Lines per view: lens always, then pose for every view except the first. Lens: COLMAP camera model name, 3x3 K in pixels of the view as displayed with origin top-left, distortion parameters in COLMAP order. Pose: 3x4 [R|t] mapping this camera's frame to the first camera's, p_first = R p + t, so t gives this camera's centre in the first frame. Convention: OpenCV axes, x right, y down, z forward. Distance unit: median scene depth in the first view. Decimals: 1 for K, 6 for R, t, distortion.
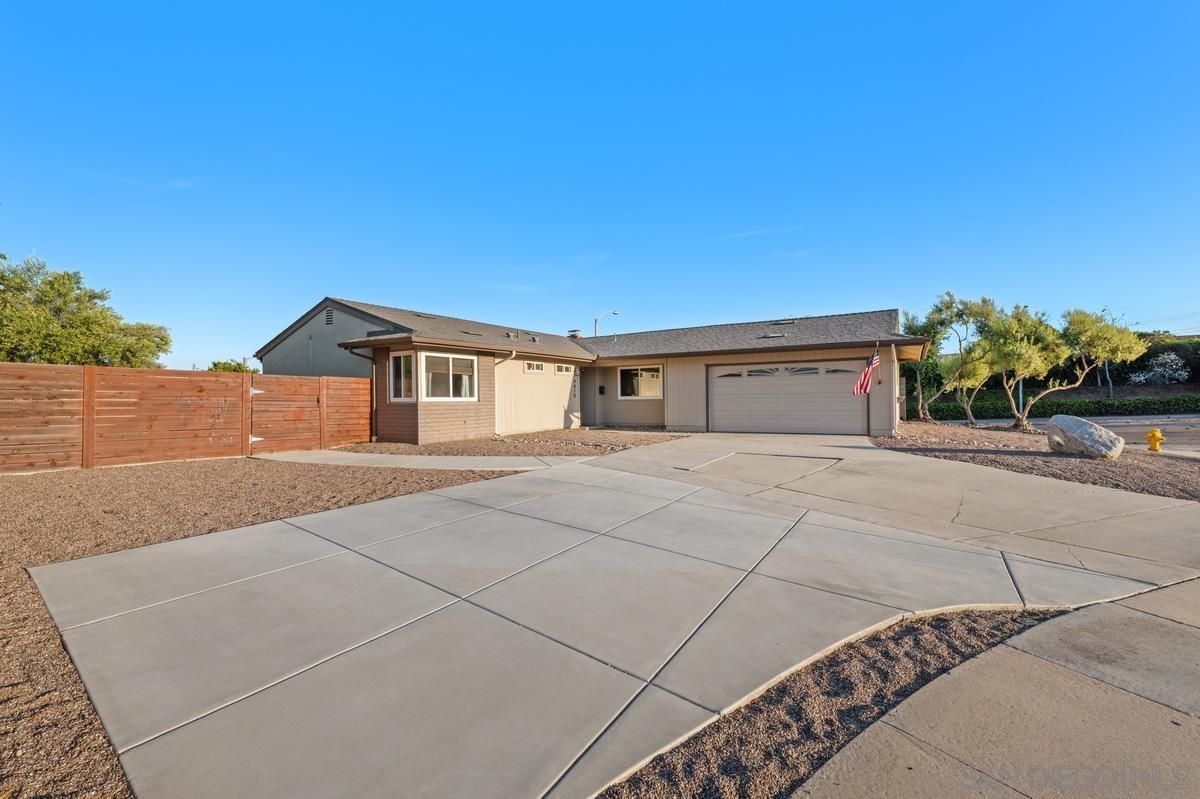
lens RADIAL K [[531.7, 0, 600.0], [0, 531.7, 399.5], [0, 0, 1]] dist [-0.002964, -0.000392]
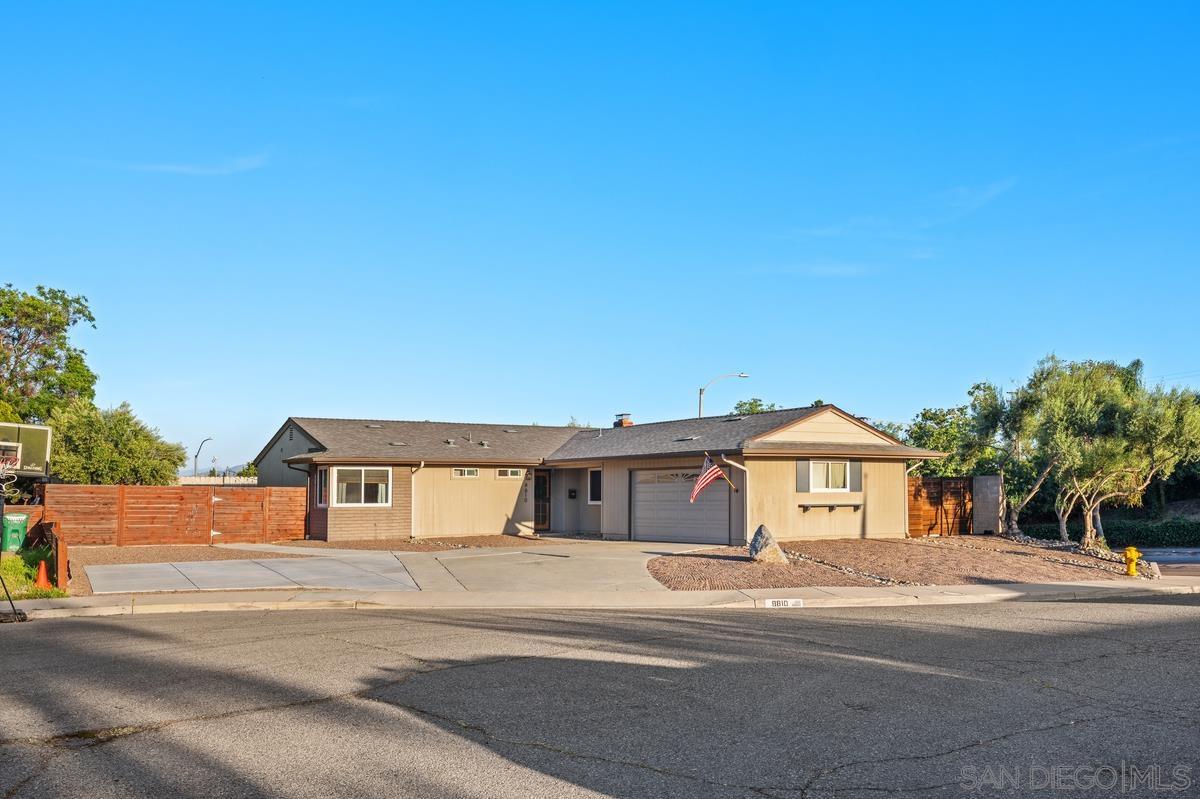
lens RADIAL K [[1117.7, 0, 600.0], [0, 1117.7, 399.5], [0, 0, 1]] dist [0.004711, 0.002100]
pose [[0.904554, -0.031610, -0.425186, 1.205554], [-0.003836, 0.996604, -0.082251, -0.030245], [0.426342, 0.076032, 0.901361, -0.987232]]
